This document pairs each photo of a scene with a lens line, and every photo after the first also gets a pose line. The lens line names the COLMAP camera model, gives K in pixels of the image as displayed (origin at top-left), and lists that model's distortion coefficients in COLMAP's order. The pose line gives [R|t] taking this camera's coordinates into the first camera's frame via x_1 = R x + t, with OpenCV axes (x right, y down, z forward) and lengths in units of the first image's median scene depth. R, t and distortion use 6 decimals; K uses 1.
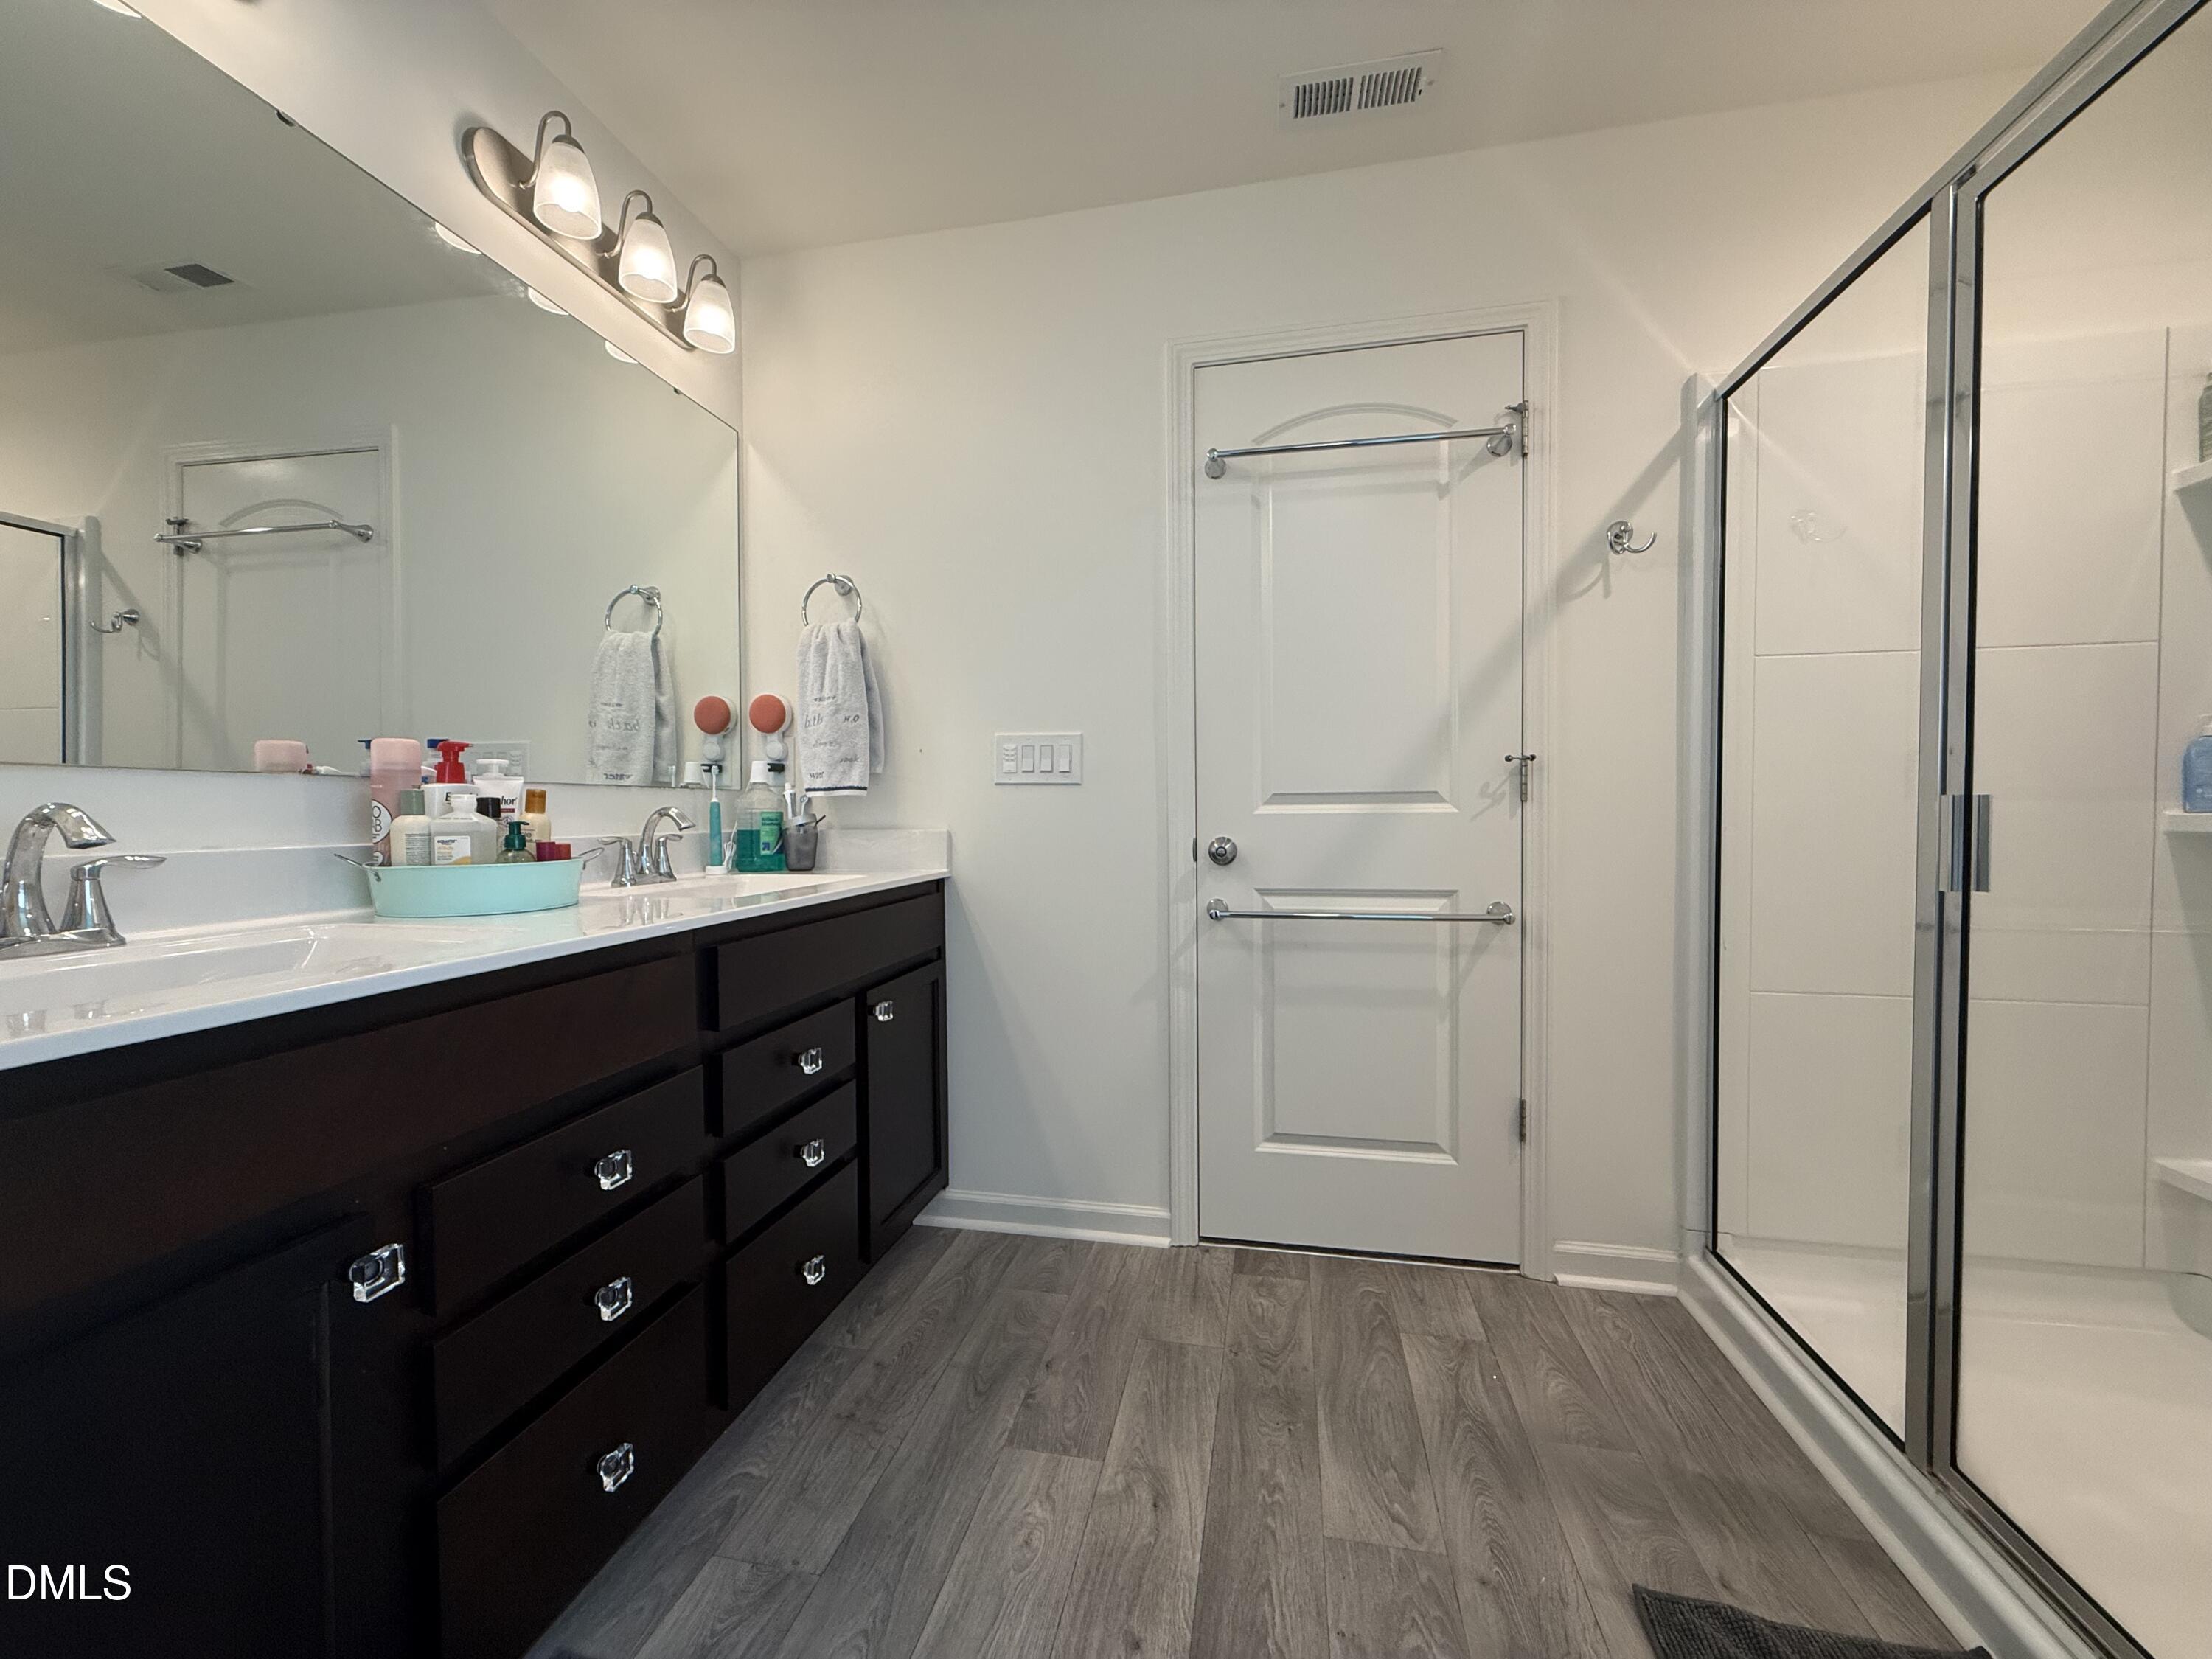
lens RADIAL K [[882.2, 0, 1106.0], [0, 882.2, 829.5], [0, 0, 1]] dist [-0.000291, 0.000040]
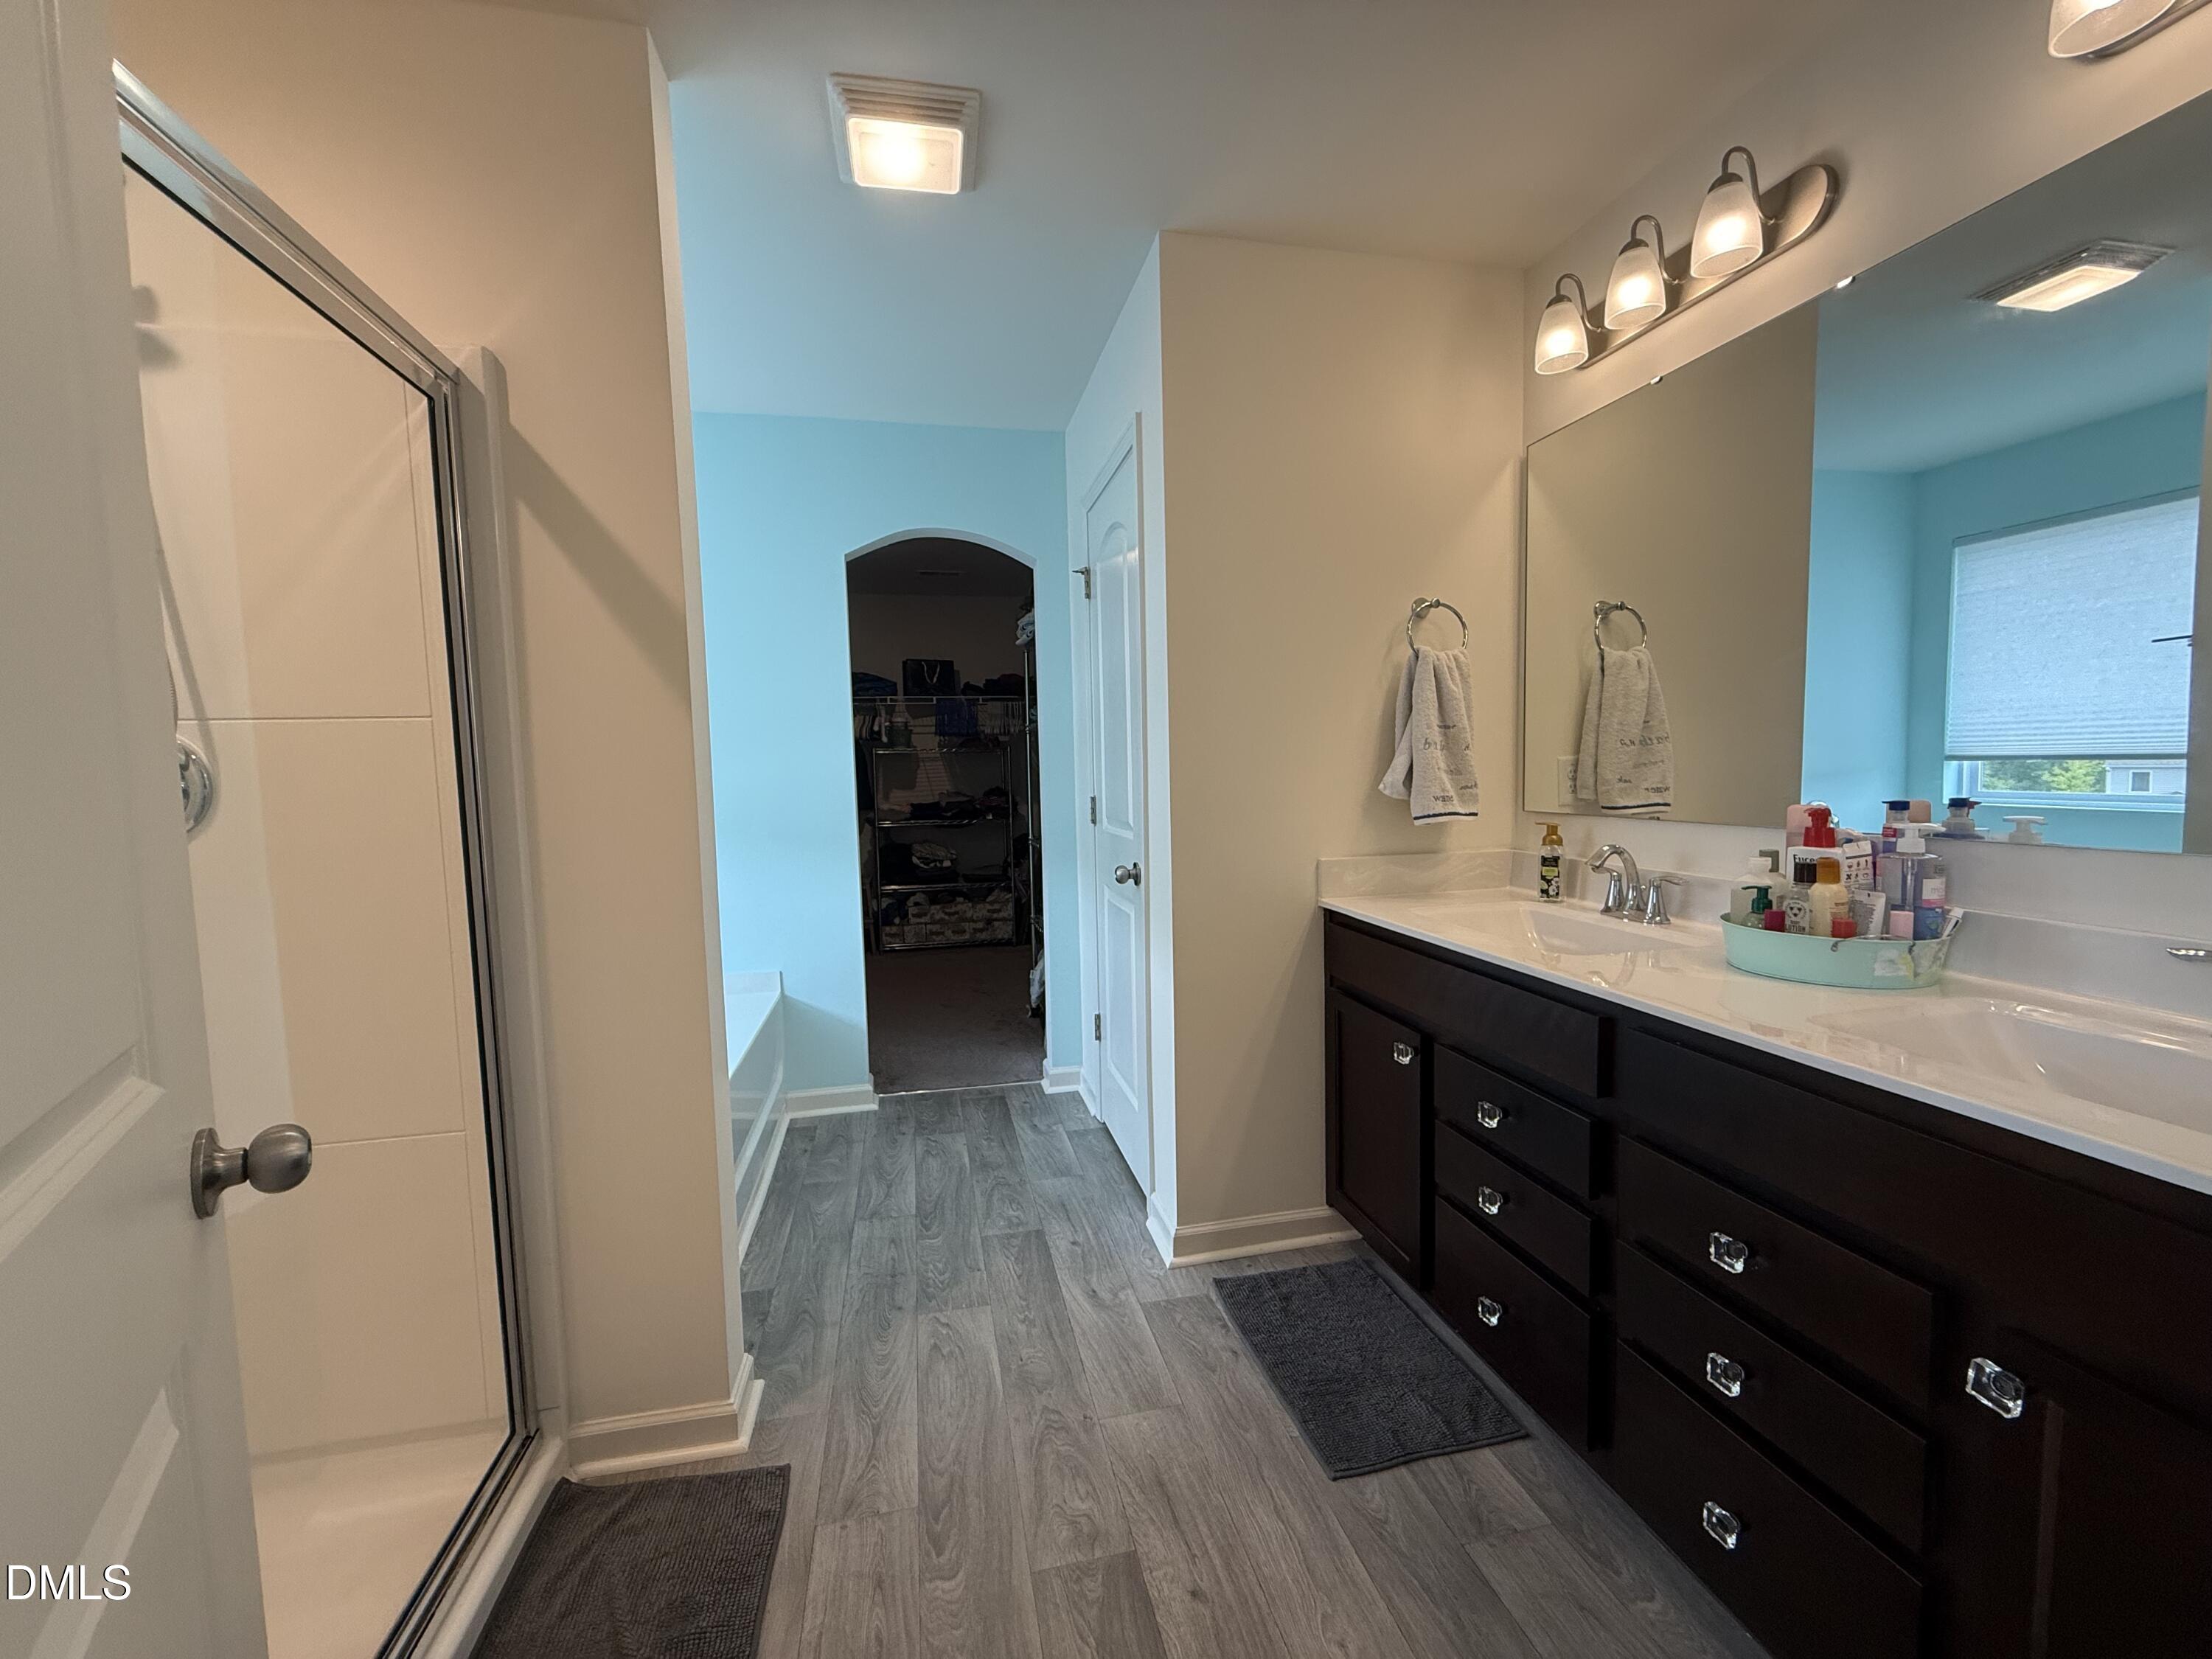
lens RADIAL K [[882.2, 0, 1106.0], [0, 882.2, 829.5], [0, 0, 1]] dist [-0.000291, 0.000040]
pose [[-0.913996, 0.063598, -0.400707, 0.527041], [0.028435, 0.995250, 0.093103, -0.179748], [0.404725, 0.073702, -0.911463, 2.034264]]
